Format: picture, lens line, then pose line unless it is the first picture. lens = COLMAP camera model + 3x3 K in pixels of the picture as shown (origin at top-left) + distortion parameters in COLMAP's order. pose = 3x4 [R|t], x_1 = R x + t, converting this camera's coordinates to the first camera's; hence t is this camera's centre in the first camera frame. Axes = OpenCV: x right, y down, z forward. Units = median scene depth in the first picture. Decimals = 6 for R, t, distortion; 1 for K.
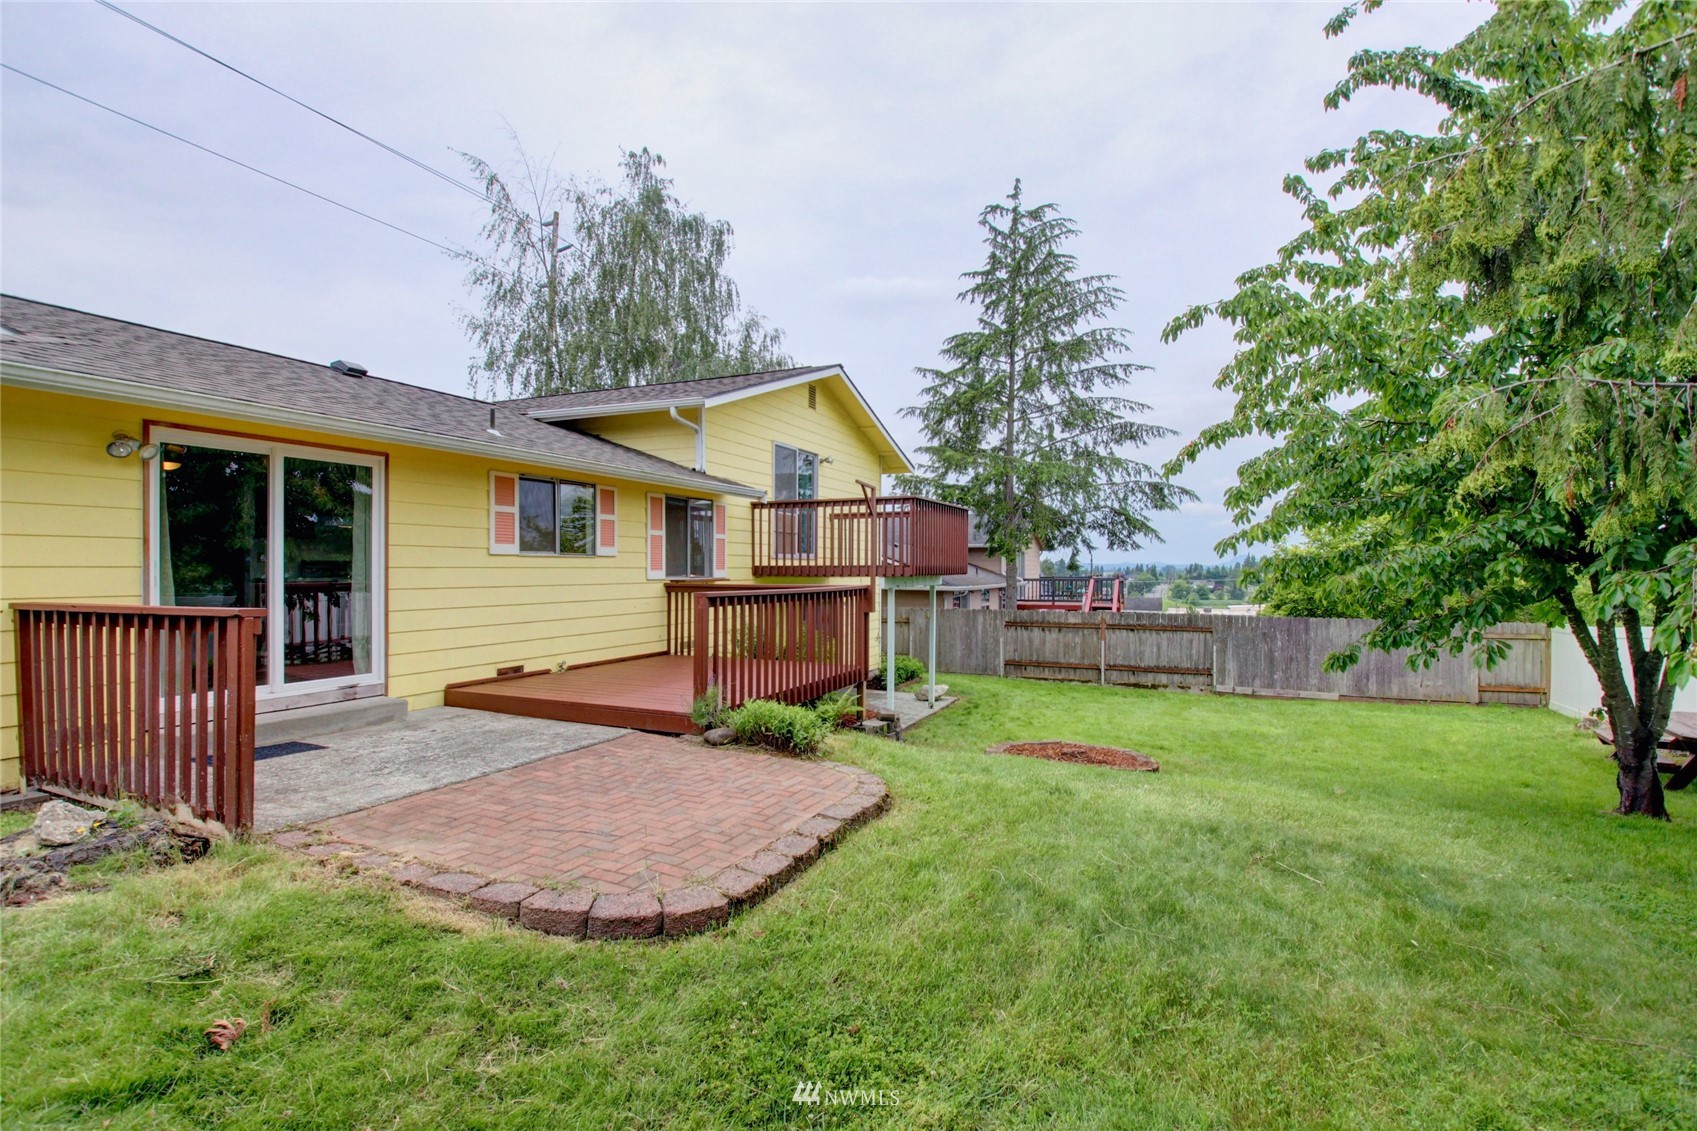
lens RADIAL K [[792.9, 0, 841.7], [0, 792.9, 556.5], [0, 0, 1]] dist [-0.004140, -0.014406]
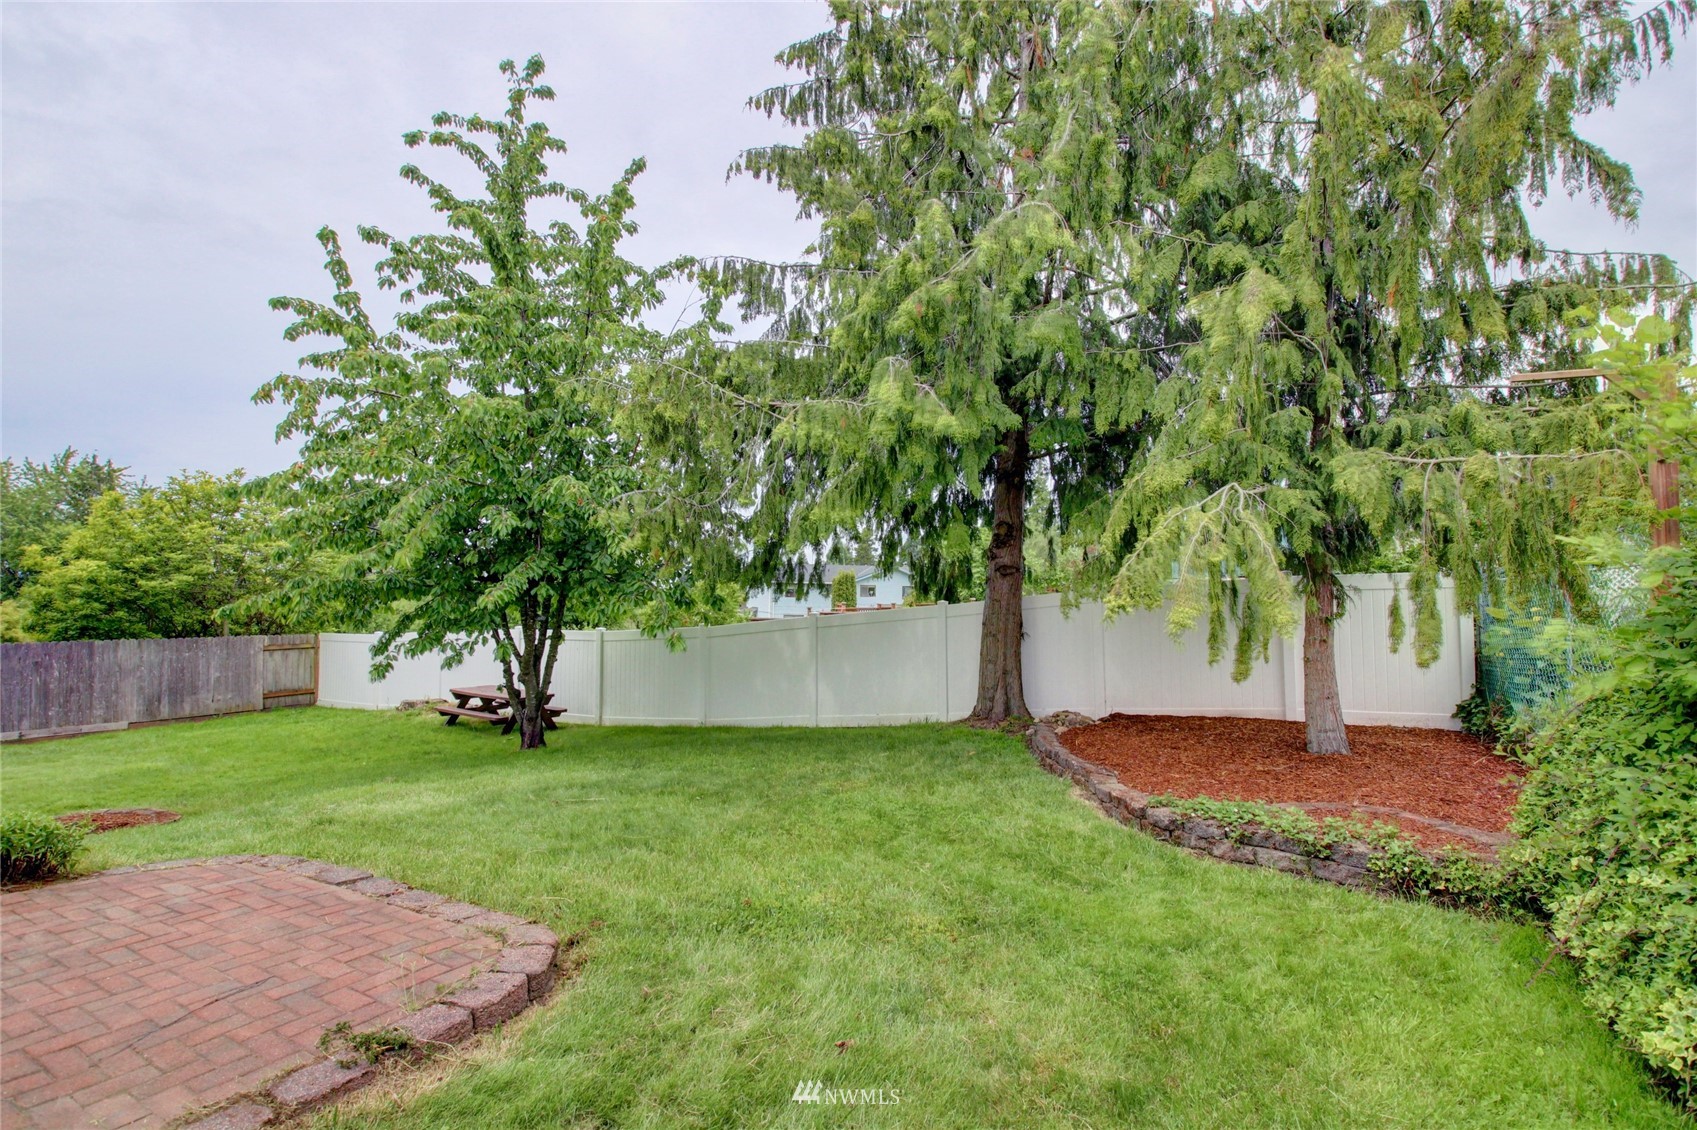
lens RADIAL K [[792.9, 0, 841.0], [0, 792.9, 551.4], [0, 0, 1]] dist [-0.004140, -0.014406]
pose [[0.089233, 0.050602, 0.994725, -0.224422], [-0.026574, 0.998474, -0.048409, -0.002451], [-0.995656, -0.022114, 0.090441, 0.101655]]
